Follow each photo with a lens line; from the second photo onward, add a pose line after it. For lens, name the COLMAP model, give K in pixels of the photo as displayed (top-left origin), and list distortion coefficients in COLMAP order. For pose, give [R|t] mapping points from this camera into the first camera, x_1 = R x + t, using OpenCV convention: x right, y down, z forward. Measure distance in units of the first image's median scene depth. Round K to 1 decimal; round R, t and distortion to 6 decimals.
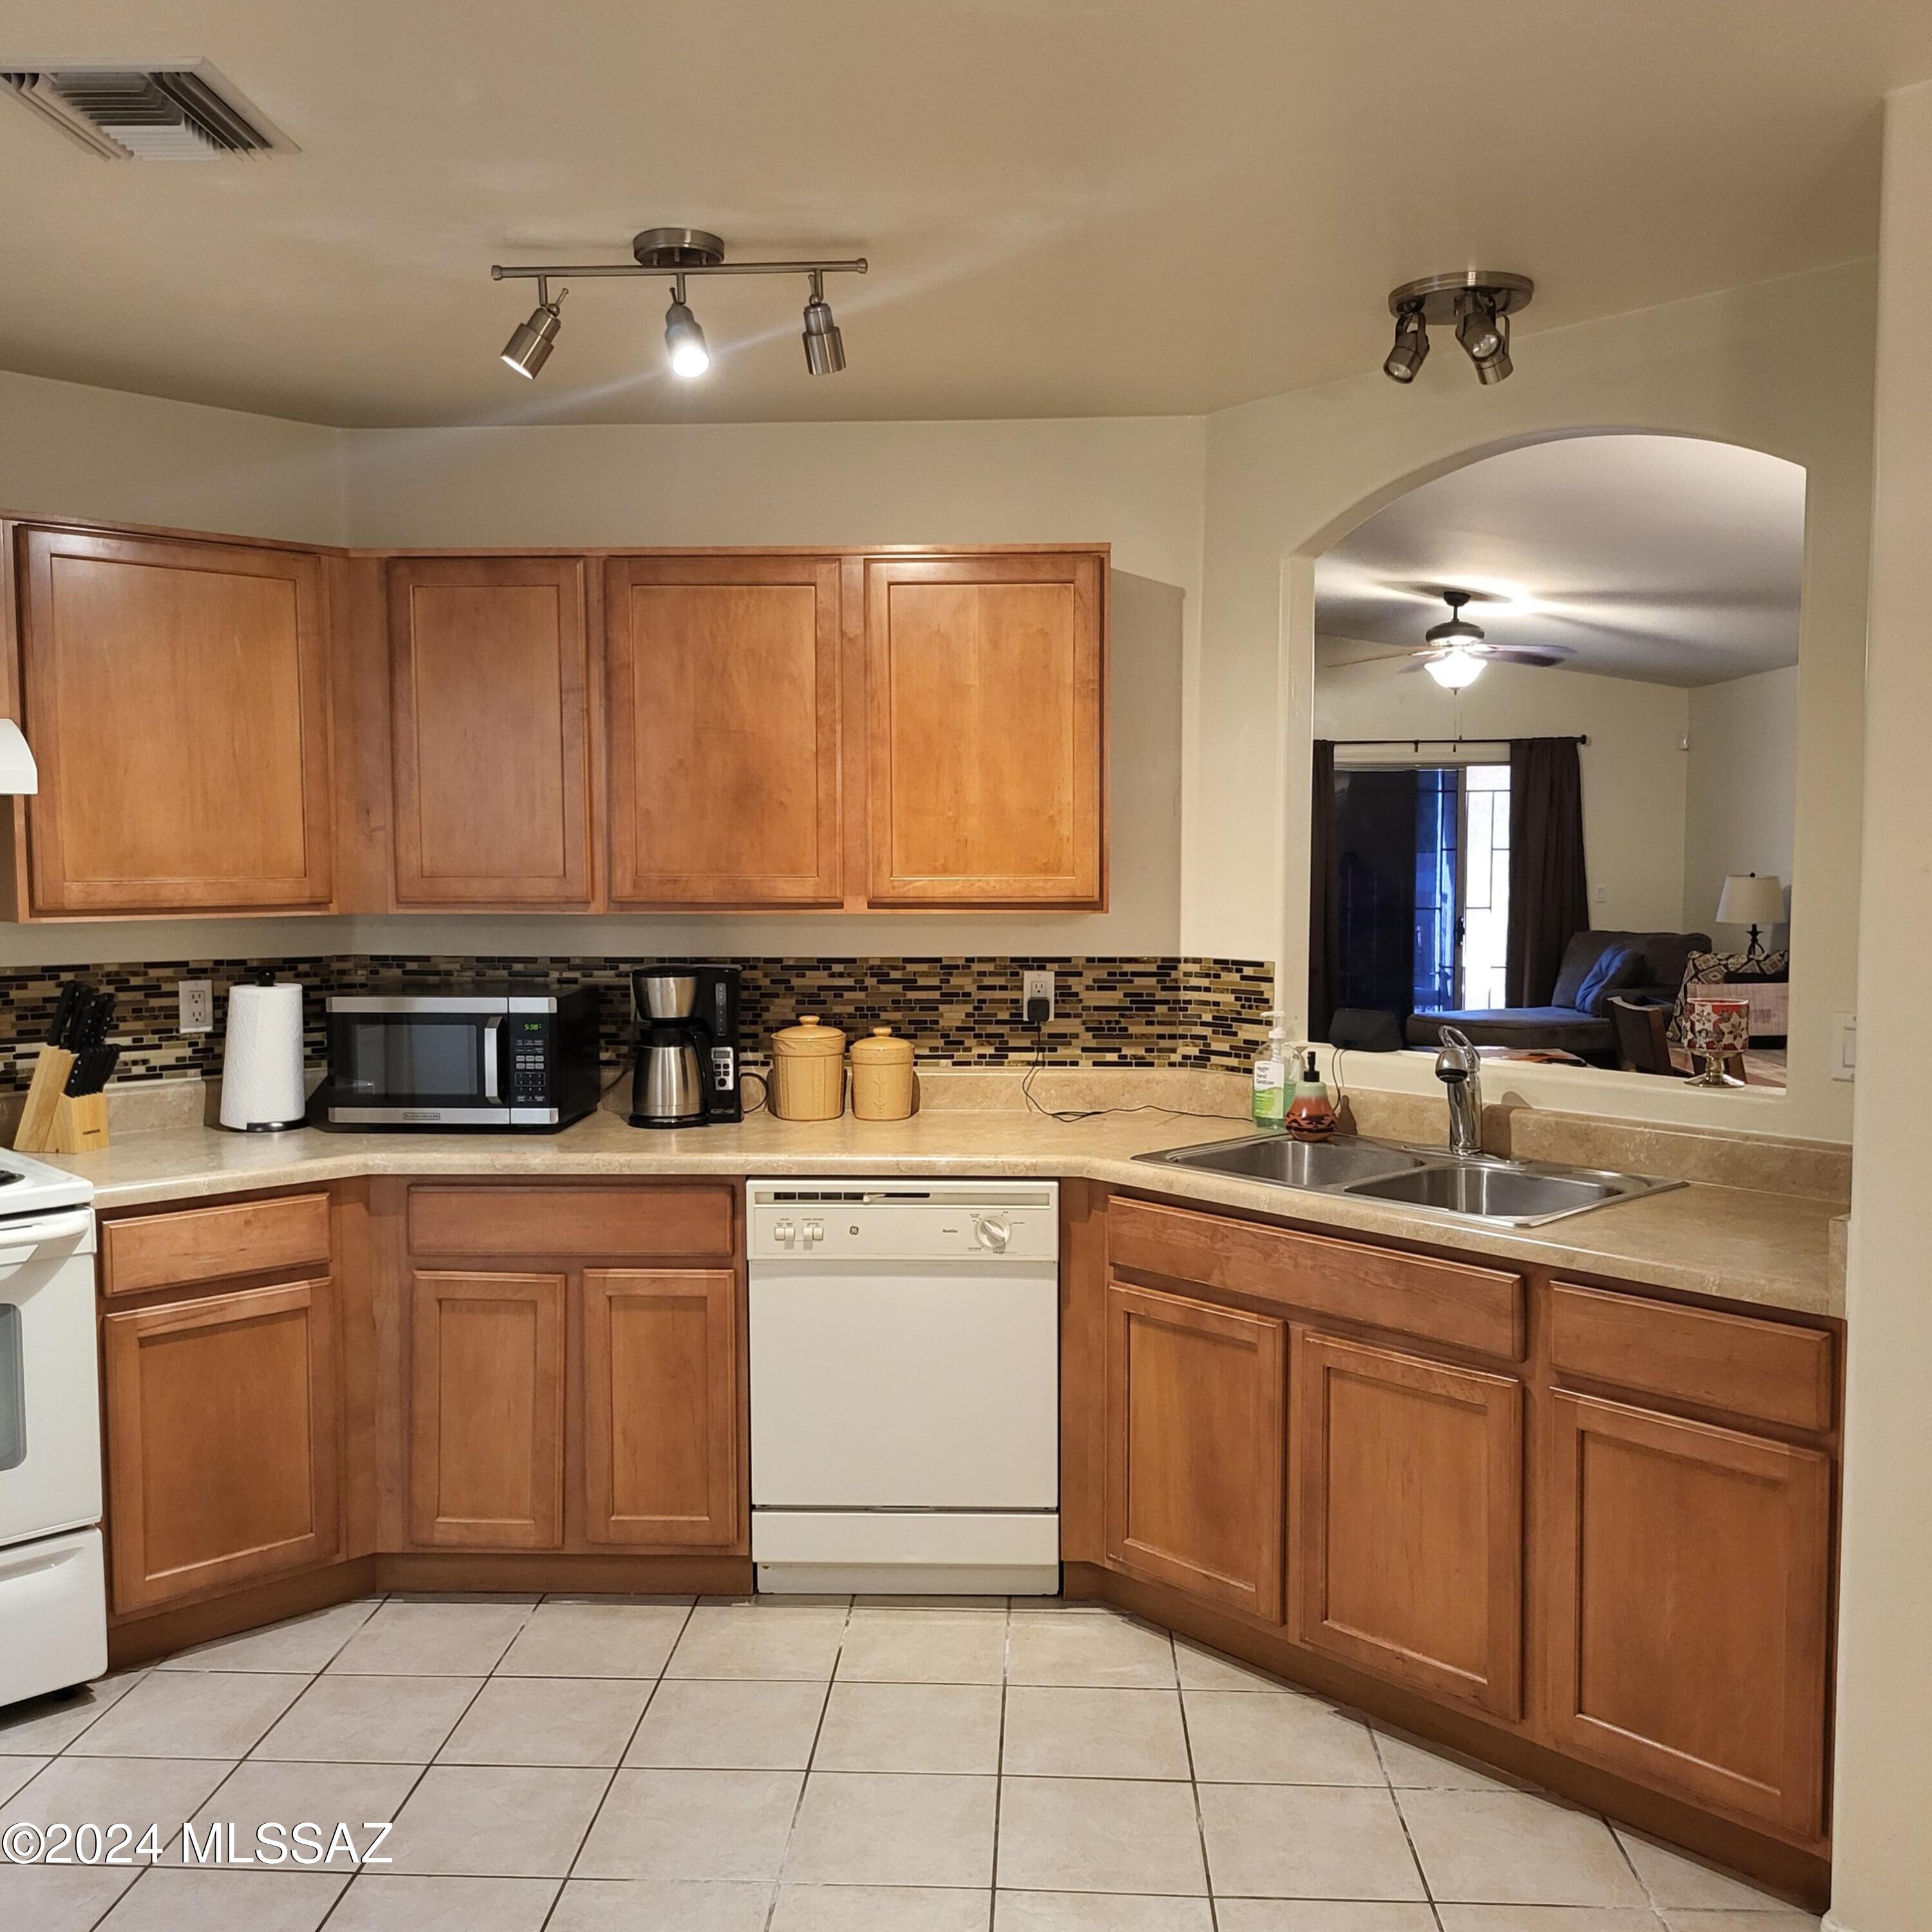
lens RADIAL K [[1858.1, 0, 966.0], [0, 1858.1, 966.0], [0, 0, 1]] dist [0.064980, -0.081610]
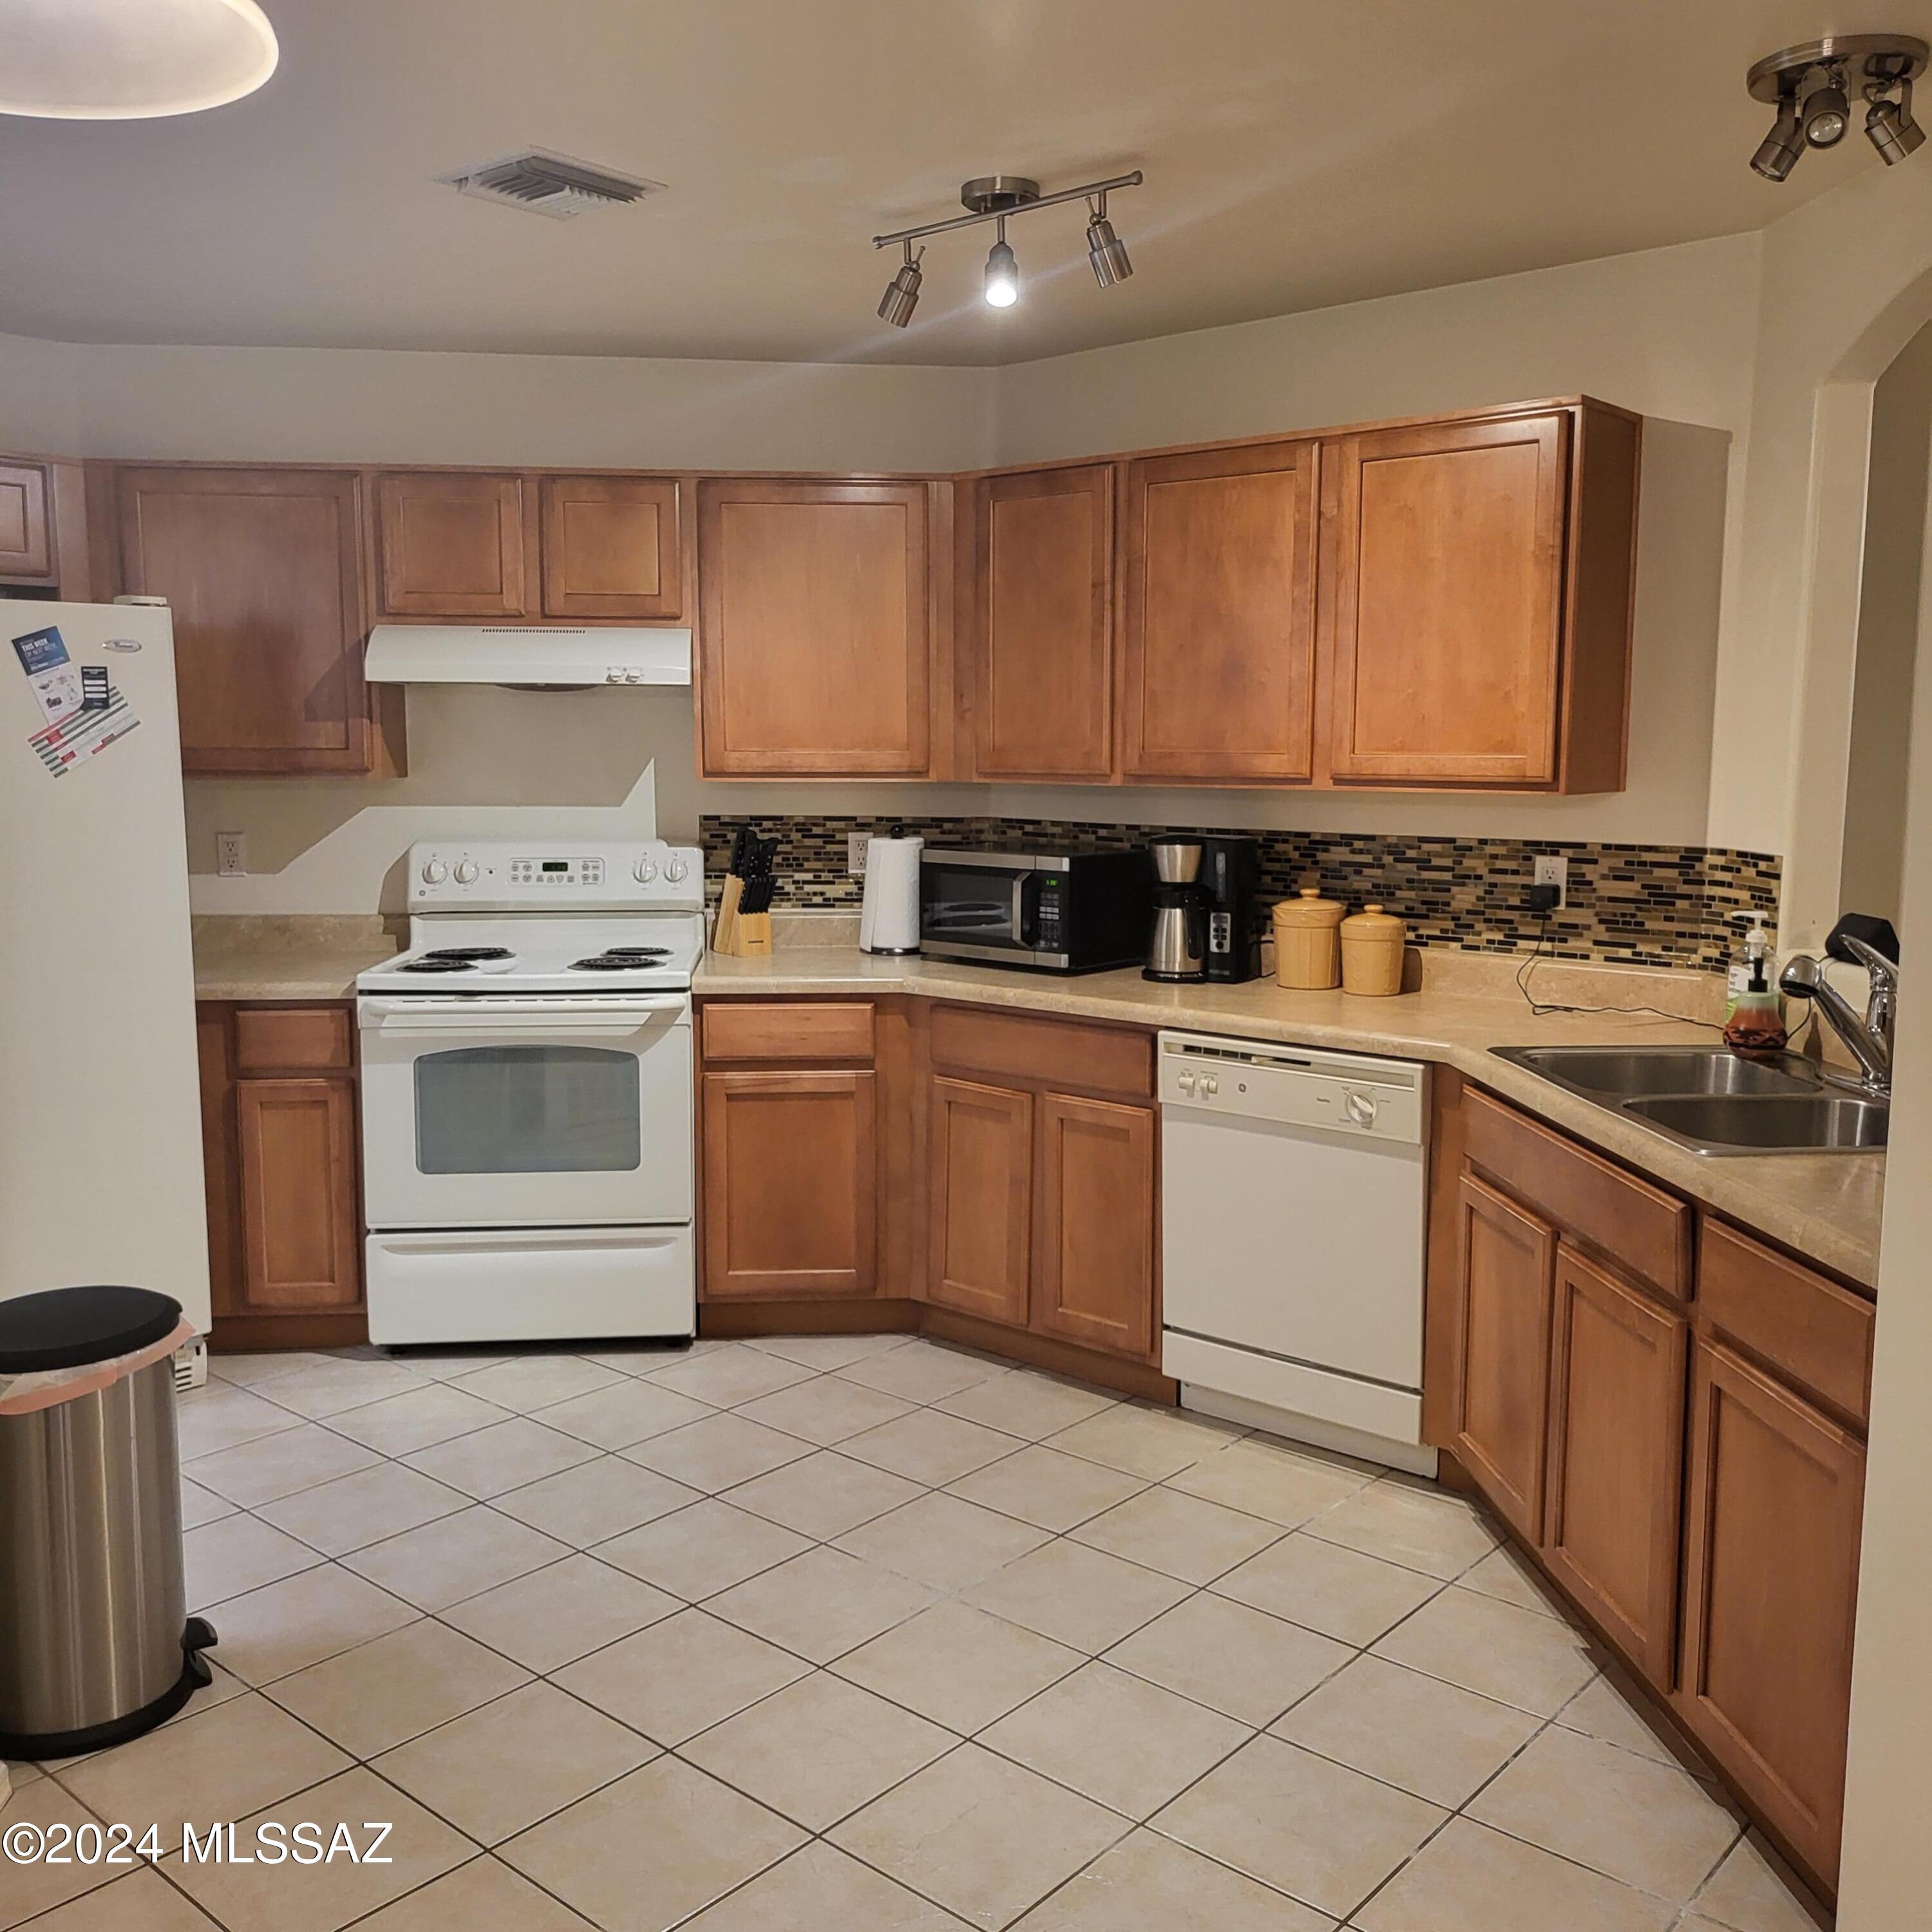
lens RADIAL K [[1904.6, 0, 966.0], [0, 1904.6, 966.0], [0, 0, 1]] dist [0.045418, -0.076103]
pose [[0.761214, 0.081338, -0.643380, 0.482971], [-0.044621, 0.996321, 0.073165, 0.000489], [0.646964, -0.026986, 0.762043, 0.068106]]
